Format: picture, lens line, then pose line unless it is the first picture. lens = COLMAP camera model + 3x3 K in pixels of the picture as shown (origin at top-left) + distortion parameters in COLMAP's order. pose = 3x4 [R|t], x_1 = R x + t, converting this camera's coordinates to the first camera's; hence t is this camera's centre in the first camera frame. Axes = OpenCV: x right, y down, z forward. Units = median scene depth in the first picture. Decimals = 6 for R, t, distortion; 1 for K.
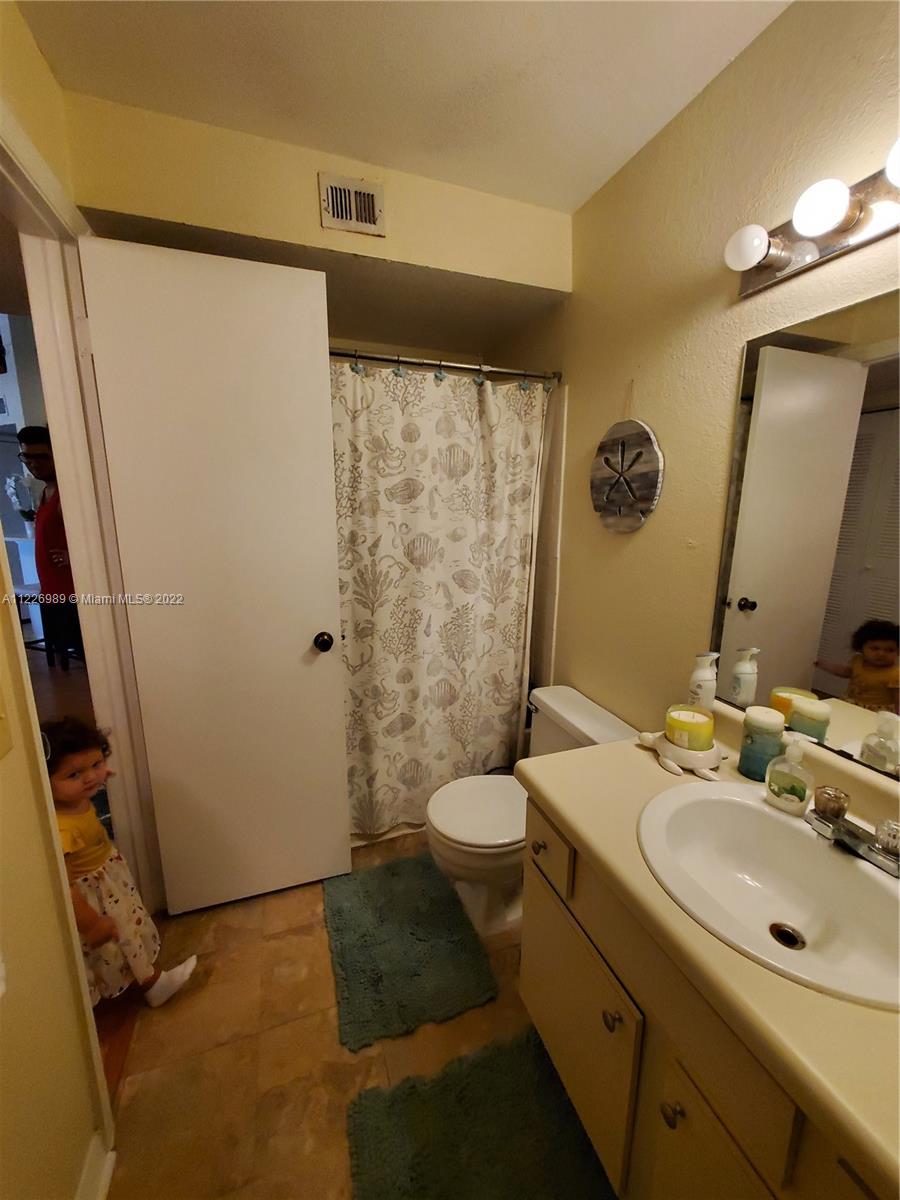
lens RADIAL K [[471.8, 0, 455.8], [0, 471.8, 598.0], [0, 0, 1]] dist [-0.001266, -0.000953]
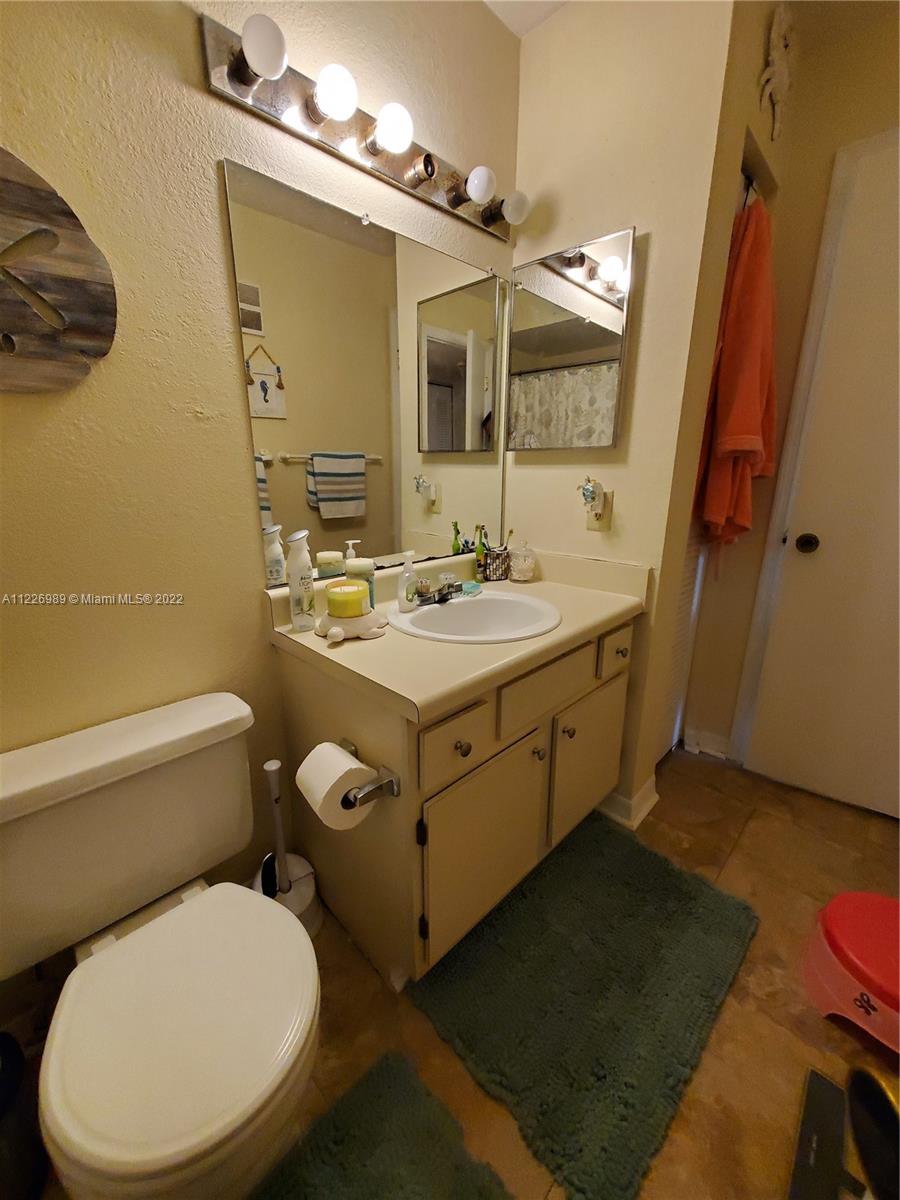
lens RADIAL K [[471.8, 0, 455.8], [0, 471.8, 598.0], [0, 0, 1]] dist [-0.001266, -0.000953]
pose [[-0.433521, -0.245612, 0.867026, -0.341944], [0.168747, 0.922994, 0.345841, -0.028143], [-0.885203, 0.296238, -0.358691, 0.820407]]
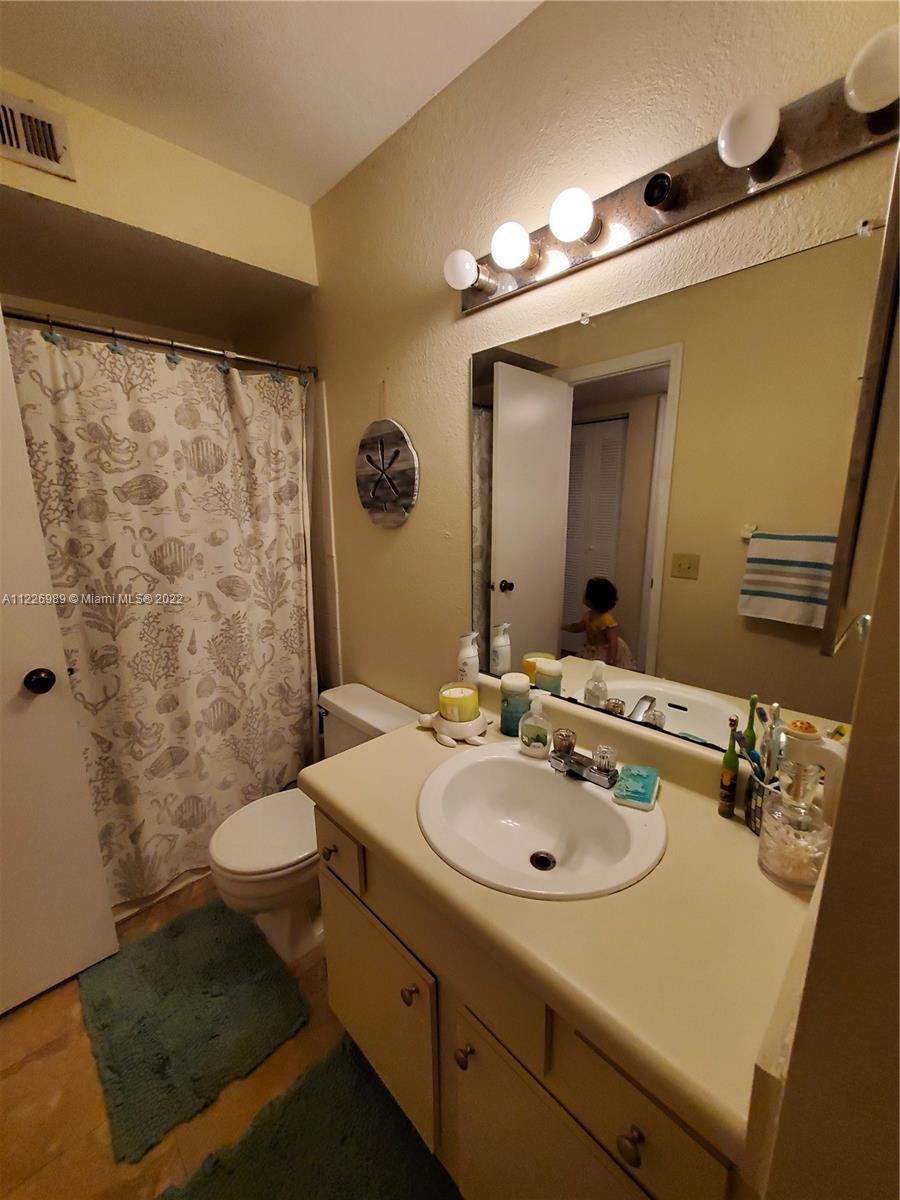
lens RADIAL K [[471.8, 0, 455.8], [0, 471.8, 598.0], [0, 0, 1]] dist [-0.001266, -0.000953]
pose [[0.909228, -0.100064, 0.404094, 0.047628], [0.098590, 0.994826, 0.024513, 0.003734], [-0.404456, 0.017552, 0.914389, -0.005632]]
